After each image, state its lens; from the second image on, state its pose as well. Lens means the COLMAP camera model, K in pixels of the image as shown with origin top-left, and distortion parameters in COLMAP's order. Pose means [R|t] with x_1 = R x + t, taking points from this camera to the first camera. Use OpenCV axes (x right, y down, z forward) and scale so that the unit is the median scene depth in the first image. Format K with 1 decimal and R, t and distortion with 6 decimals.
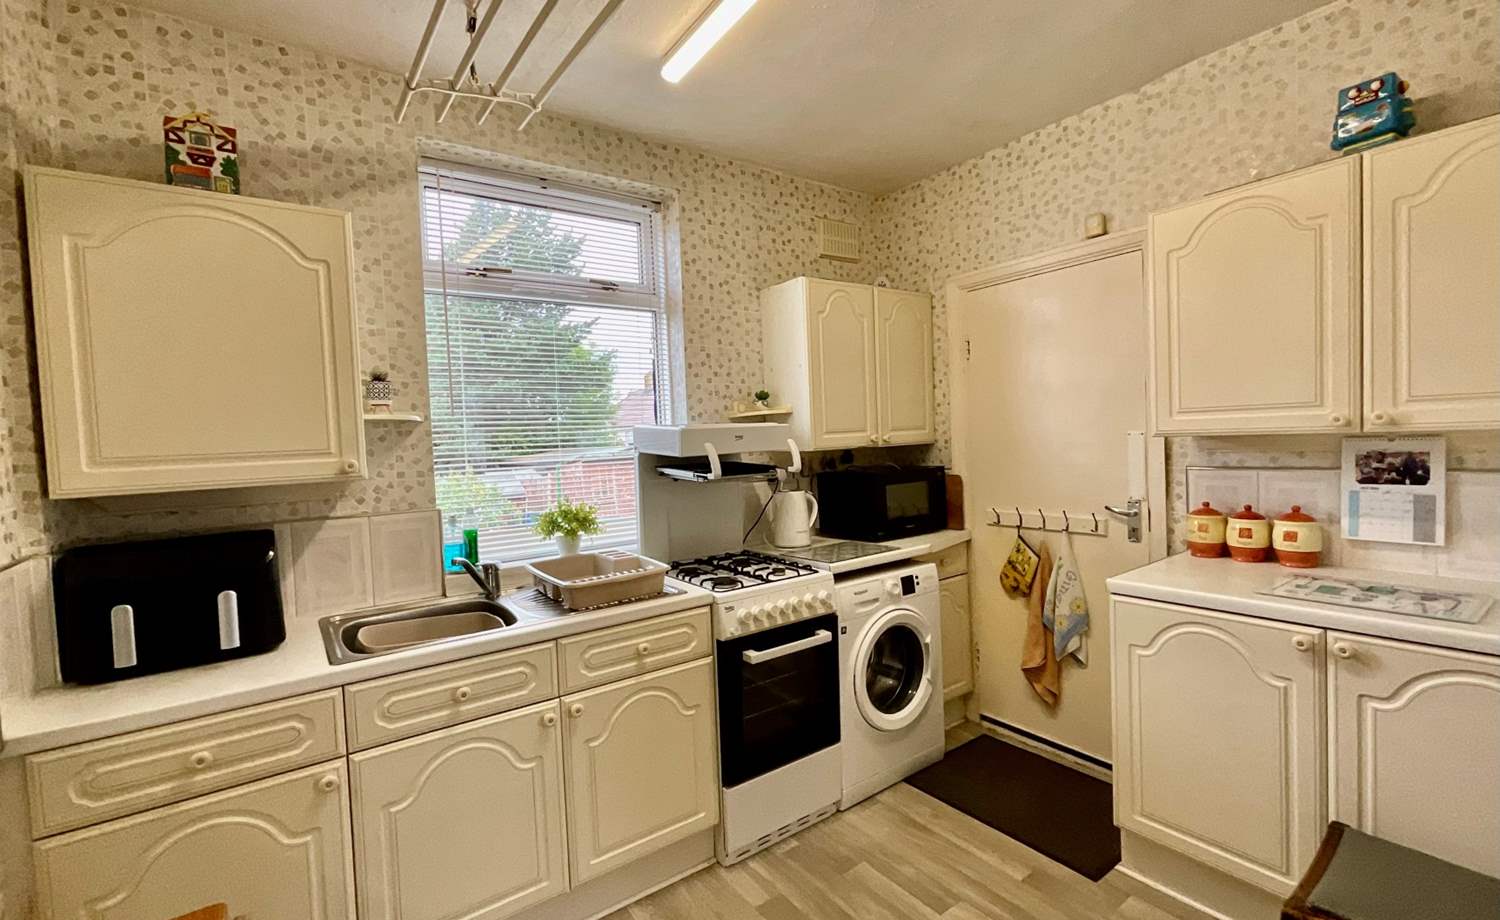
lens RADIAL K [[665.0, 0, 750.0], [0, 665.0, 460.0], [0, 0, 1]] dist [-0.013268, 0.007126]
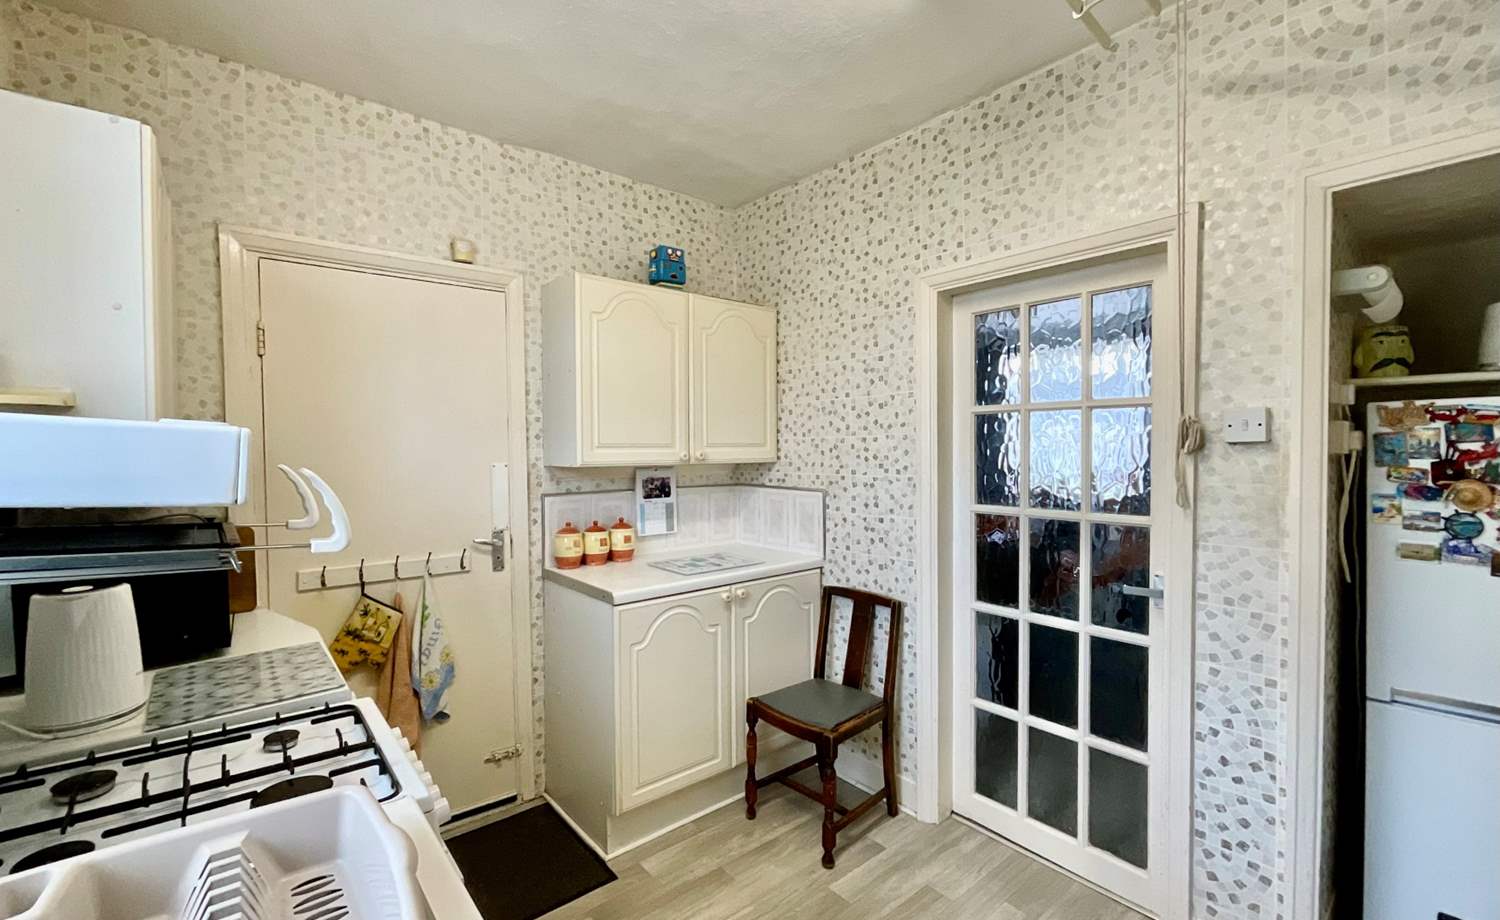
lens RADIAL K [[620.5, 0, 750.0], [0, 620.5, 460.0], [0, 0, 1]] dist [-0.002350, -0.000055]
pose [[-0.067223, 0.029340, 0.997306, -0.490147], [0.048083, 0.998501, -0.026134, -0.004221], [-0.996579, 0.046196, -0.068533, 0.795543]]
